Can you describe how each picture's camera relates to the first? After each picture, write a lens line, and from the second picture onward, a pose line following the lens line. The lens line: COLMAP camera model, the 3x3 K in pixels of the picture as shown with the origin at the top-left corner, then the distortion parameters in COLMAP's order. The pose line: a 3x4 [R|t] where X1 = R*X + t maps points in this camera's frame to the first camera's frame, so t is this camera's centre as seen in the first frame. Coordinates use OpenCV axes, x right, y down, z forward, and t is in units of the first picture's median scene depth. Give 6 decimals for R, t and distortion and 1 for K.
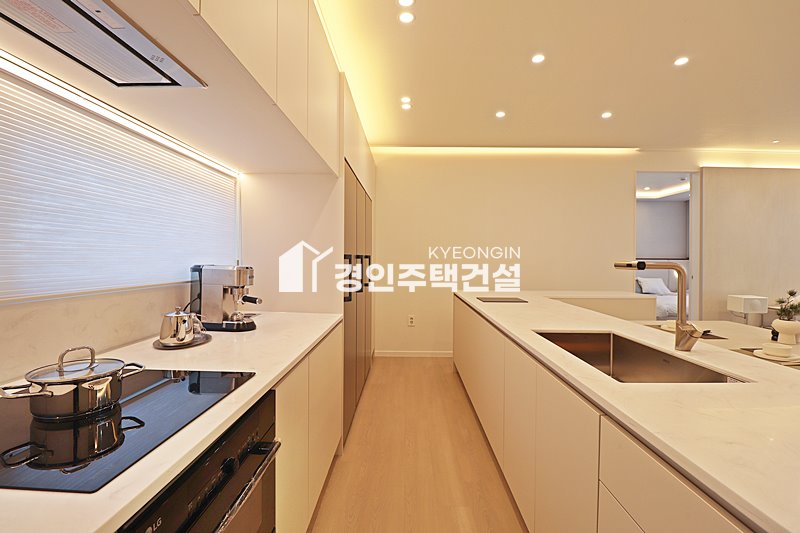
lens RADIAL K [[367.8, 0, 402.0], [0, 367.8, 263.3], [0, 0, 1]] dist [-0.008584, -0.008010]
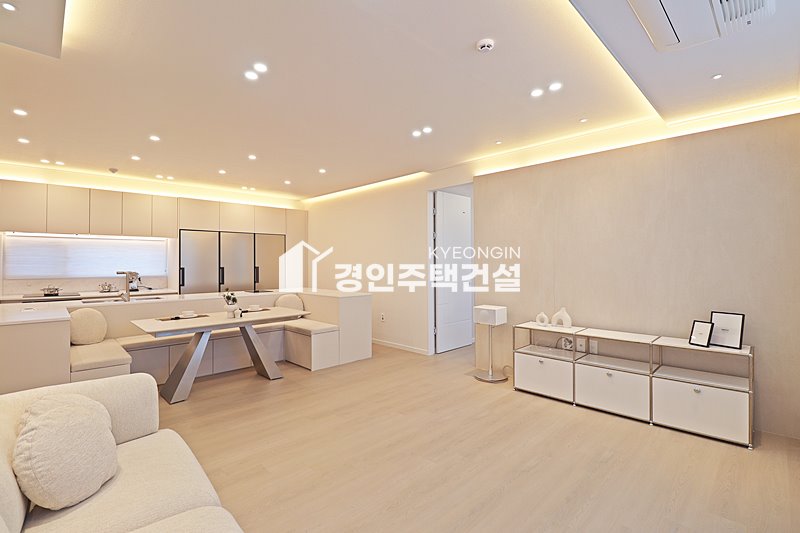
lens RADIAL K [[367.8, 0, 403.9], [0, 367.8, 259.3], [0, 0, 1]] dist [-0.008584, -0.008010]
pose [[0.713060, -0.016956, -0.700898, 1.505165], [-0.000855, 0.999686, -0.025055, -0.010707], [0.701102, 0.018465, 0.712822, 0.149594]]
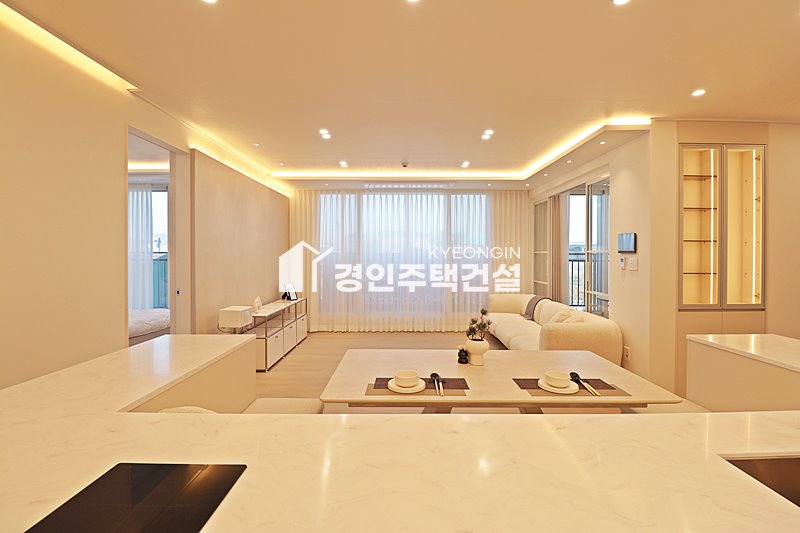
lens RADIAL K [[367.8, 0, 404.5], [0, 367.8, 254.3], [0, 0, 1]] dist [-0.008584, -0.008010]
pose [[-0.014715, -0.002399, 0.999889, 0.041070], [0.014158, 0.999896, 0.002607, -0.038788], [-0.999791, 0.014195, -0.014679, 0.610023]]
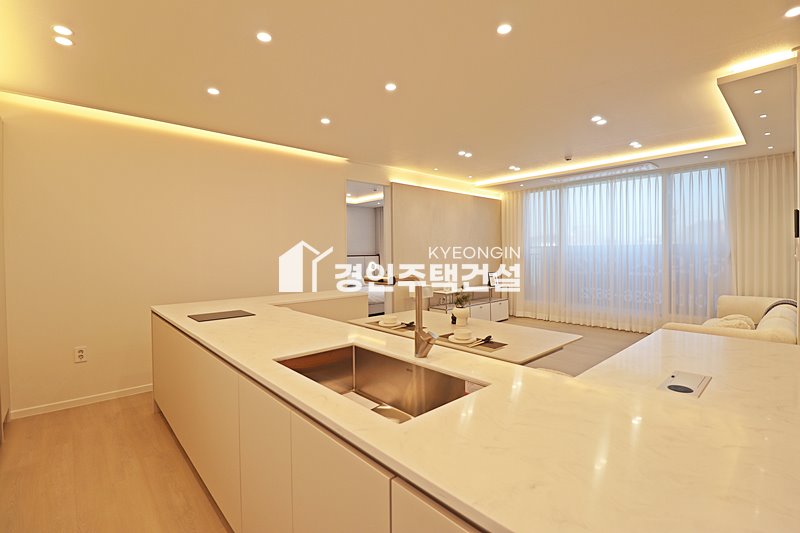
lens RADIAL K [[367.8, 0, 404.1], [0, 367.8, 258.2], [0, 0, 1]] dist [-0.008584, -0.008010]
pose [[0.726352, -0.023250, 0.686930, 0.002878], [0.024781, 0.999664, 0.007632, -0.019172], [-0.686876, 0.011480, 0.726684, 0.085286]]
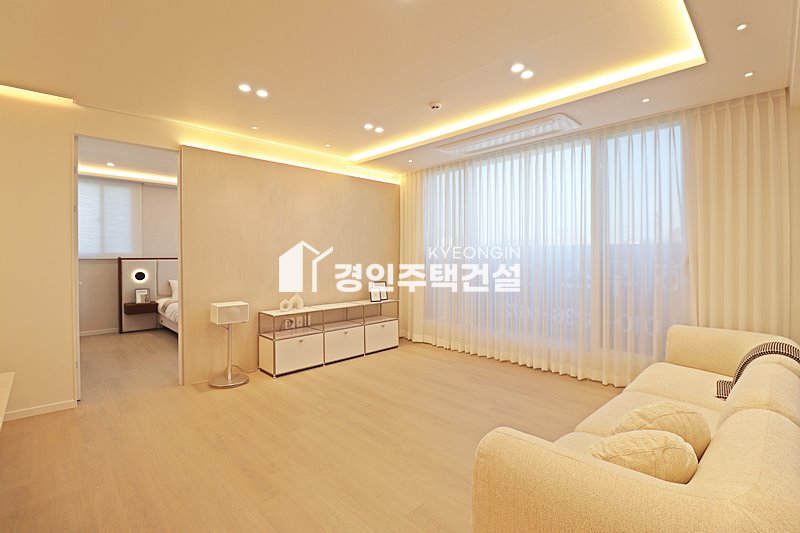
lens RADIAL K [[367.8, 0, 405.1], [0, 367.8, 257.9], [0, 0, 1]] dist [-0.008584, -0.008010]
pose [[0.705117, -0.011846, 0.708992, 0.646004], [0.017188, 0.999852, -0.000388, -0.009288], [-0.708882, 0.012459, 0.705217, 0.098375]]
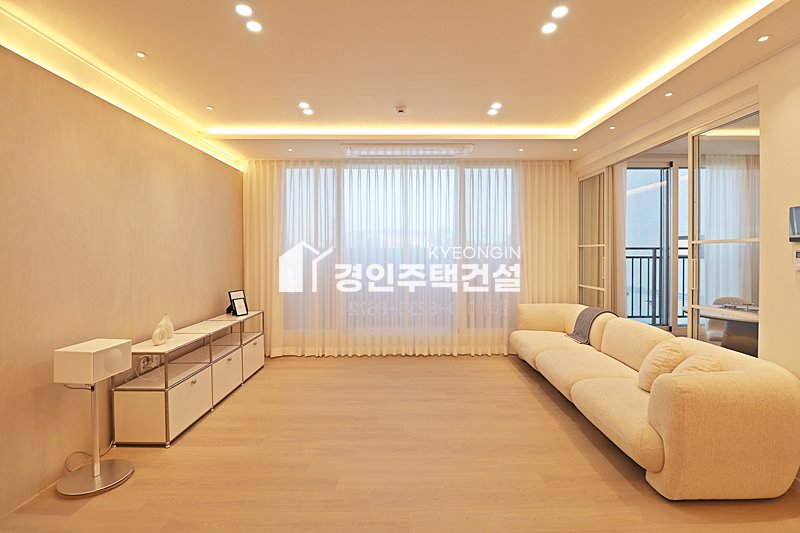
lens RADIAL K [[367.8, 0, 404.8], [0, 367.8, 255.5], [0, 0, 1]] dist [-0.008584, -0.008010]
pose [[-0.022290, -0.009453, 0.999707, 0.461138], [0.018205, 0.999786, 0.009860, -0.027107], [-0.999586, 0.018419, -0.022113, 0.601919]]
